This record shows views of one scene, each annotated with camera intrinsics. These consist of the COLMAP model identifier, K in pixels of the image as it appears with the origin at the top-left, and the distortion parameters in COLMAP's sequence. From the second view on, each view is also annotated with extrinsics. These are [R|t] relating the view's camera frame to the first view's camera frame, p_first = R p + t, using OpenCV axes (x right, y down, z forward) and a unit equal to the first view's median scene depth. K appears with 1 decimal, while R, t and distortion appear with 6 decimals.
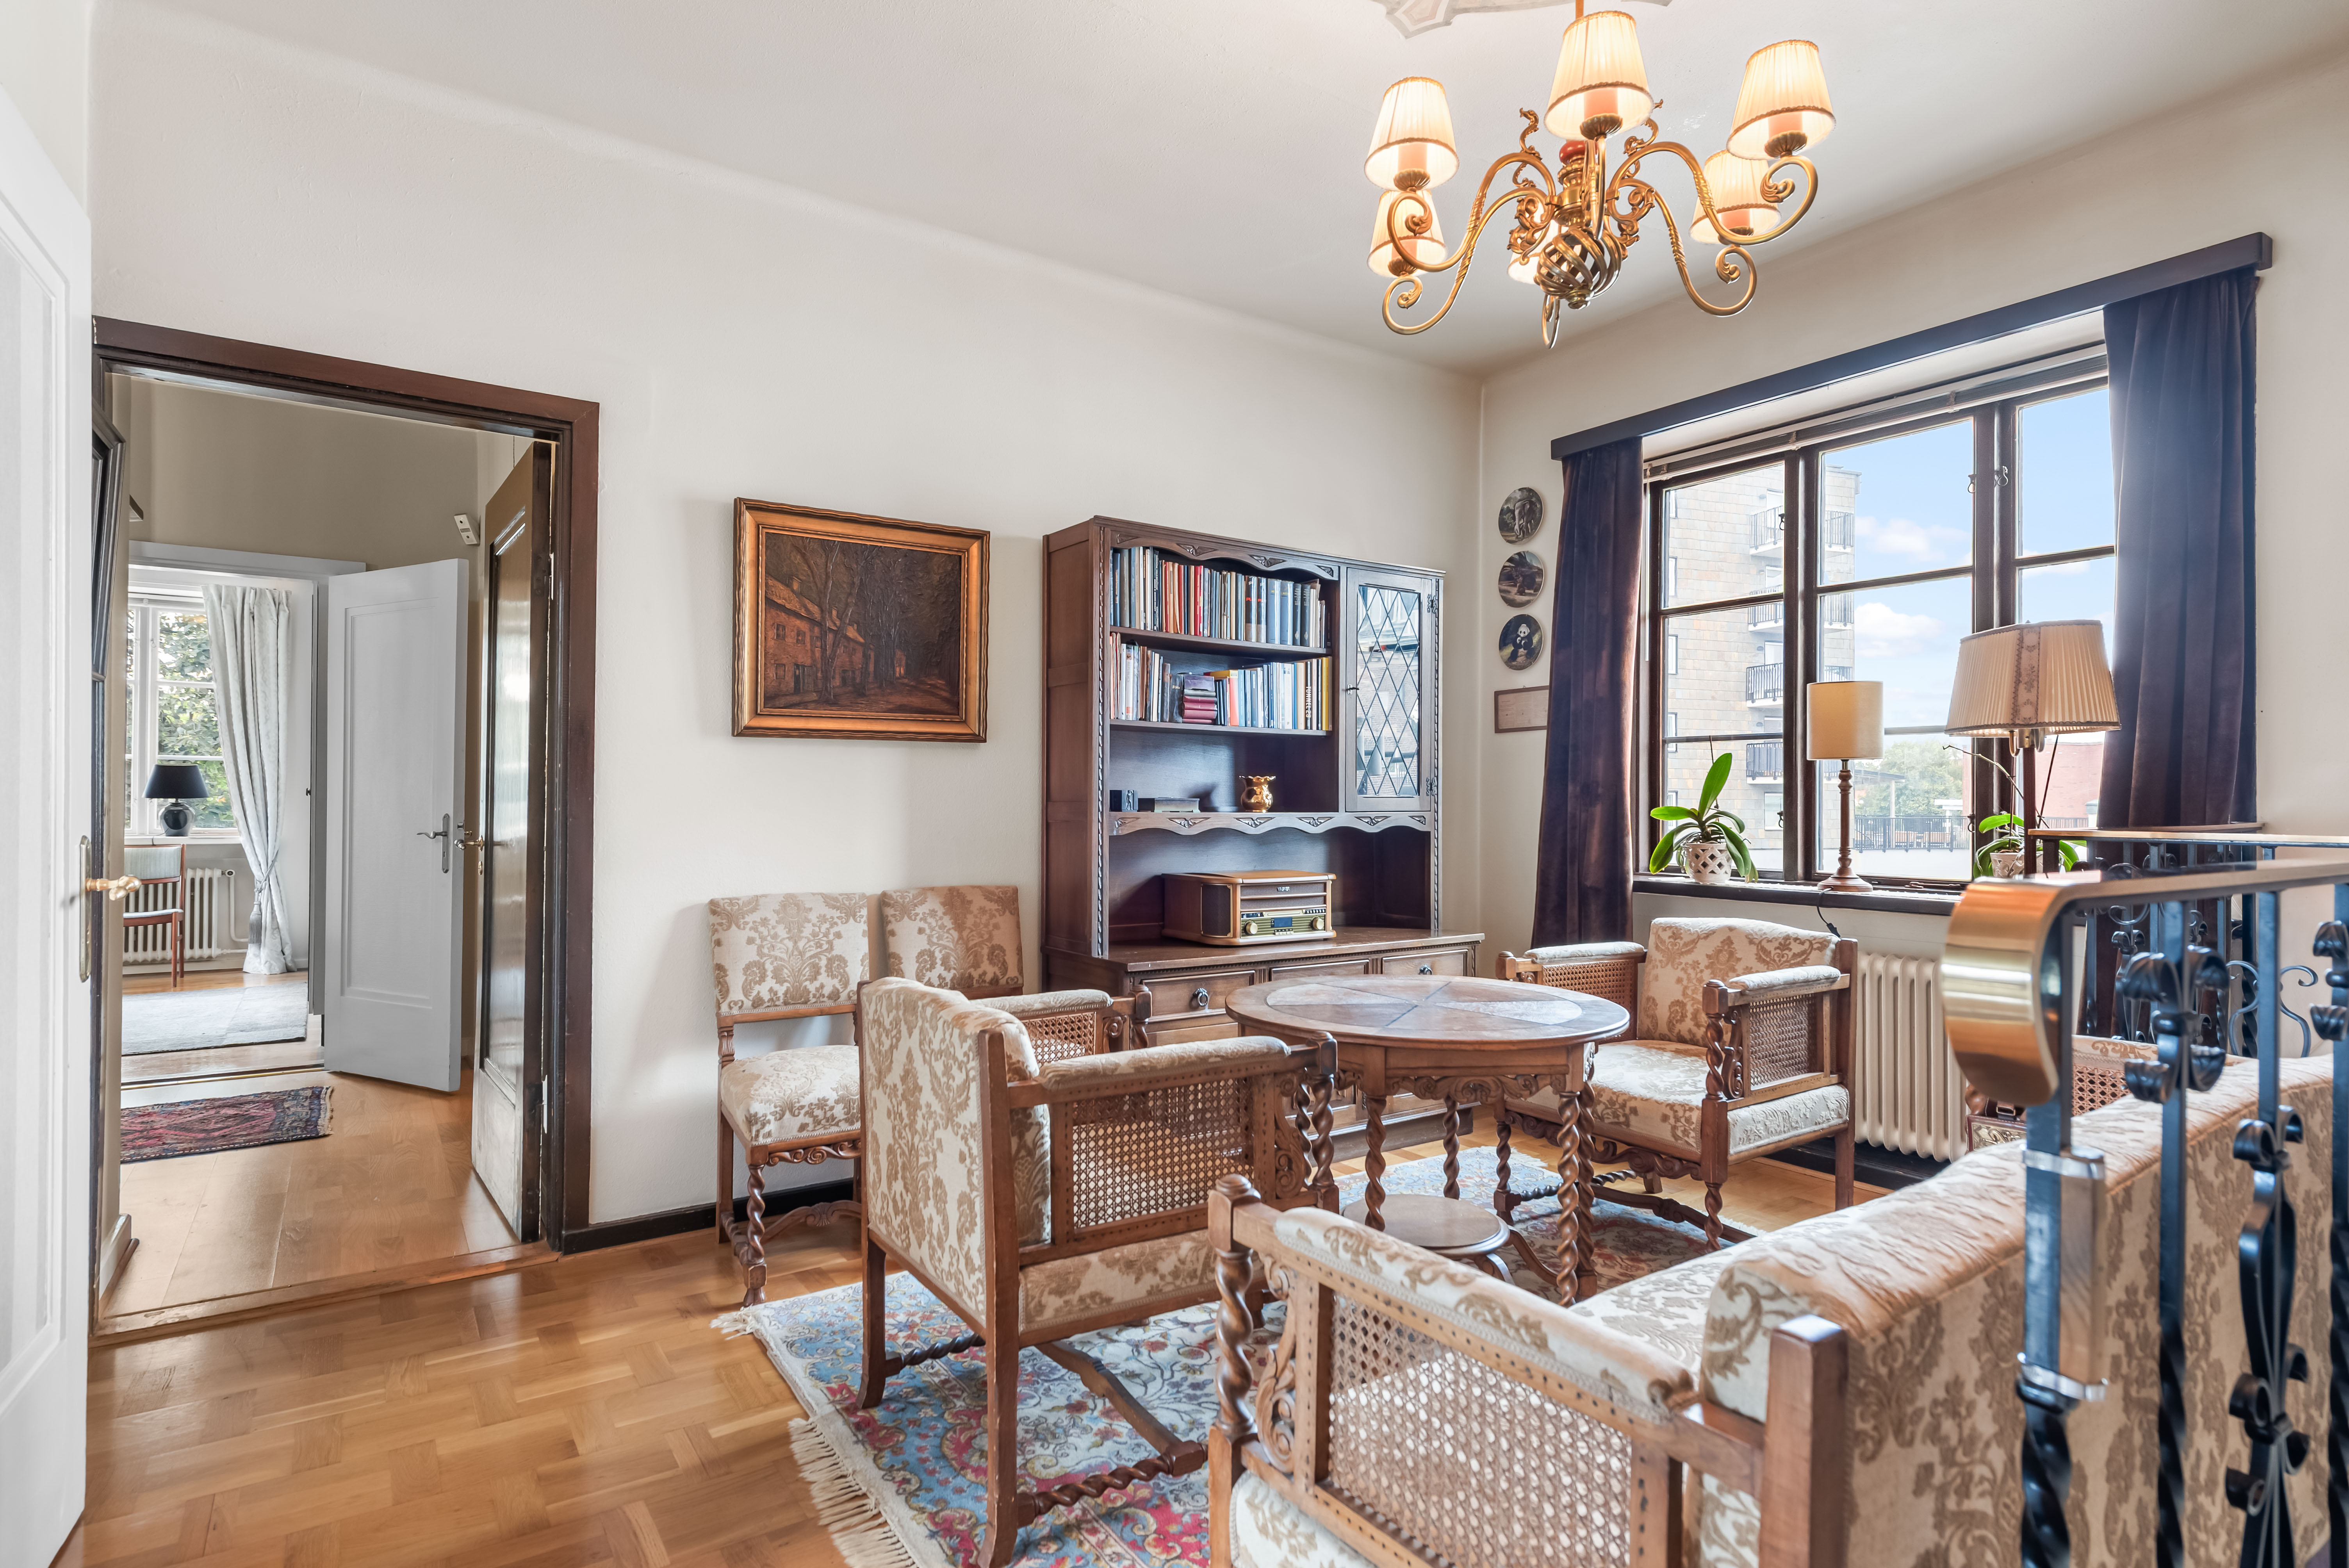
lens RADIAL K [[1225.4, 0, 1181.3], [0, 1225.4, 788.7], [0, 0, 1]] dist [0.001897, -0.001493]
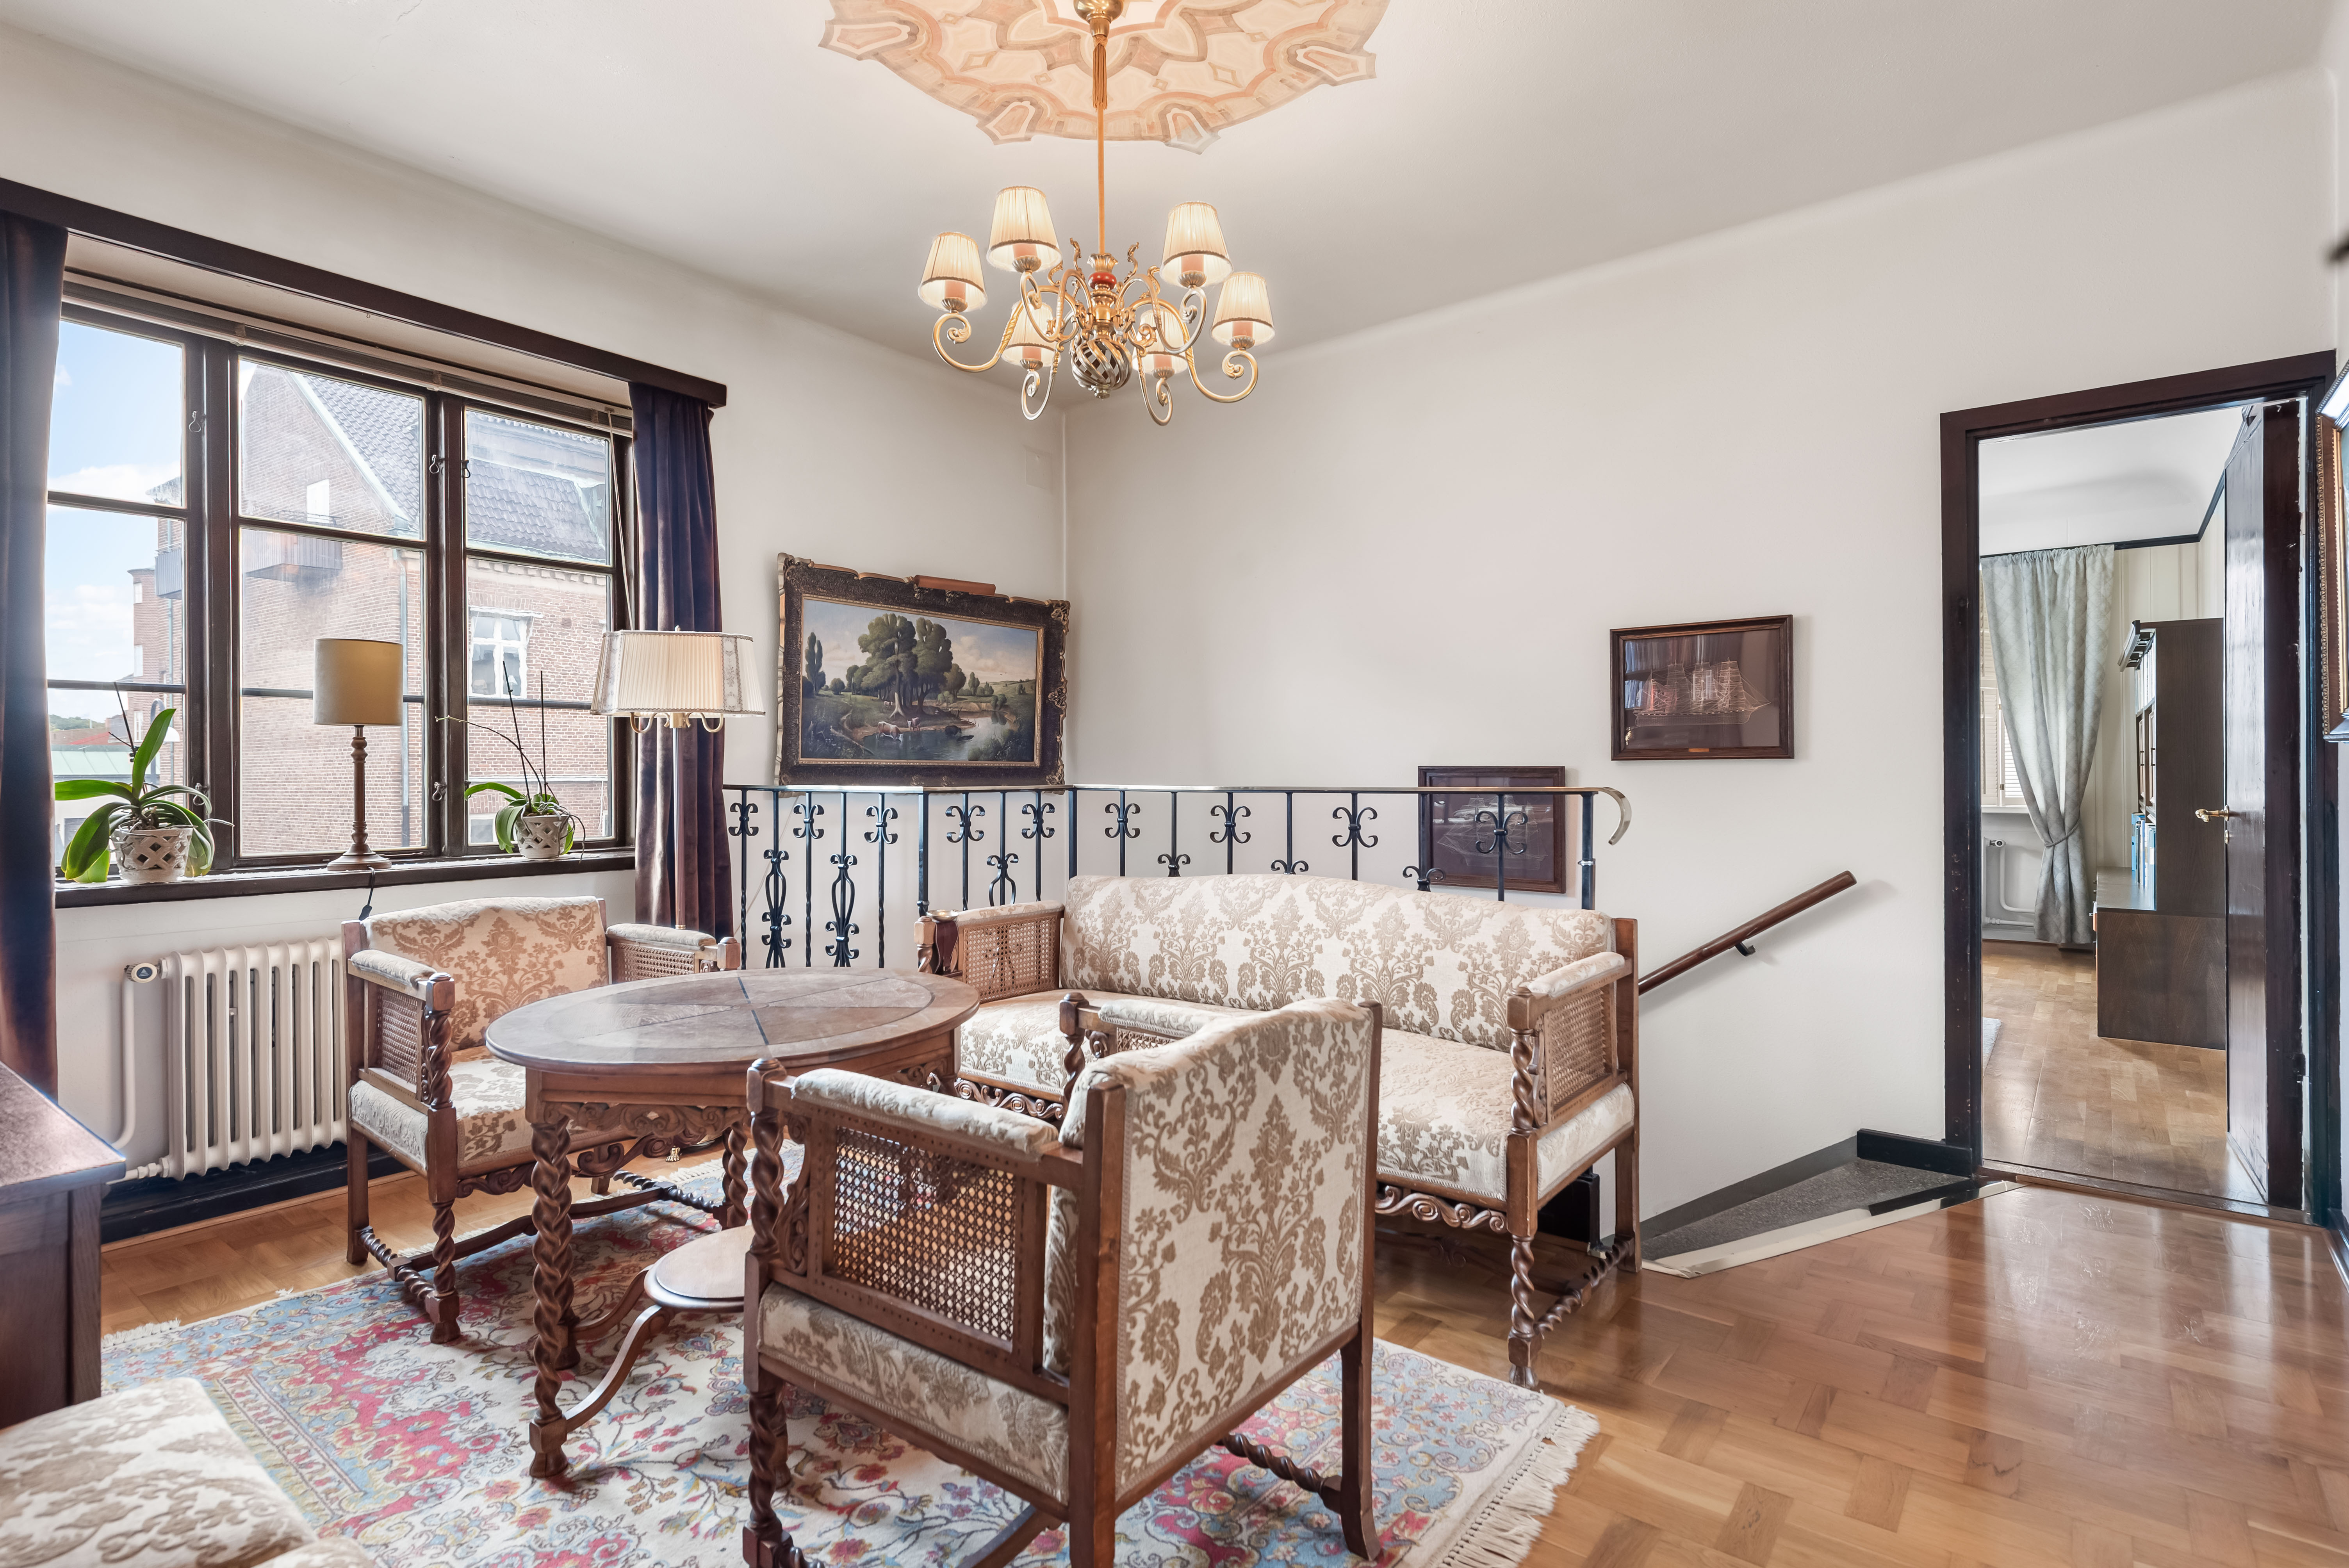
lens RADIAL K [[1160.9, 0, 1172.2], [0, 1160.9, 779.5], [0, 0, 1]] dist [-0.000011, 0.000485]
pose [[-0.306707, -0.009378, 0.951758, -1.175916], [-0.007604, 0.999944, 0.007403, 0.013322], [-0.951774, -0.004966, -0.306761, 1.718652]]
